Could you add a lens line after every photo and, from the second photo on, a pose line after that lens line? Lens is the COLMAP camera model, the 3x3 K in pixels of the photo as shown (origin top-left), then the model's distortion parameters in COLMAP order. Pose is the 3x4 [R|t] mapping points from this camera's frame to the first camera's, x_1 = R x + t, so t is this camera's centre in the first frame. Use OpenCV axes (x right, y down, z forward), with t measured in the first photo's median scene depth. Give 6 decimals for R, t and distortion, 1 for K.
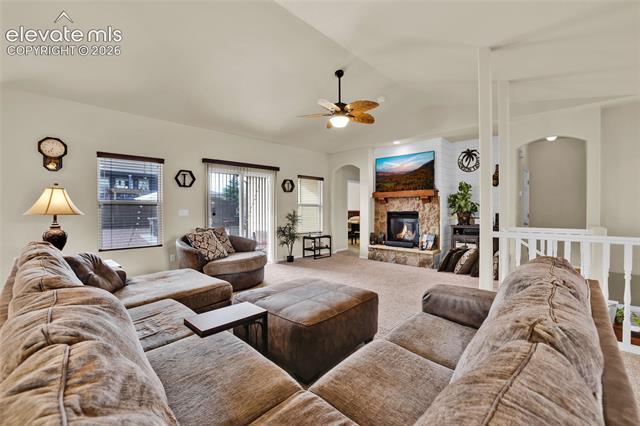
lens RADIAL K [[280.5, 0, 323.0], [0, 280.5, 213.2], [0, 0, 1]] dist [-0.031624, 0.009049]
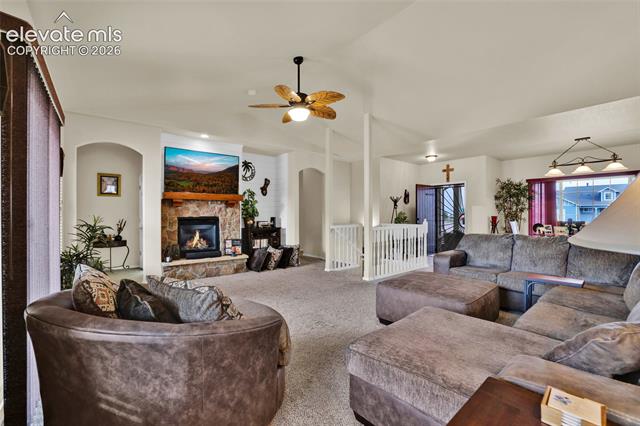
lens RADIAL K [[280.5, 0, 314.7], [0, 280.5, 212.6], [0, 0, 1]] dist [-0.031624, 0.009049]
pose [[0.132945, 0.000222, 0.991123, -0.512755], [0.012793, 0.999916, -0.001940, -0.012485], [-0.991041, 0.012937, 0.132931, 0.529095]]
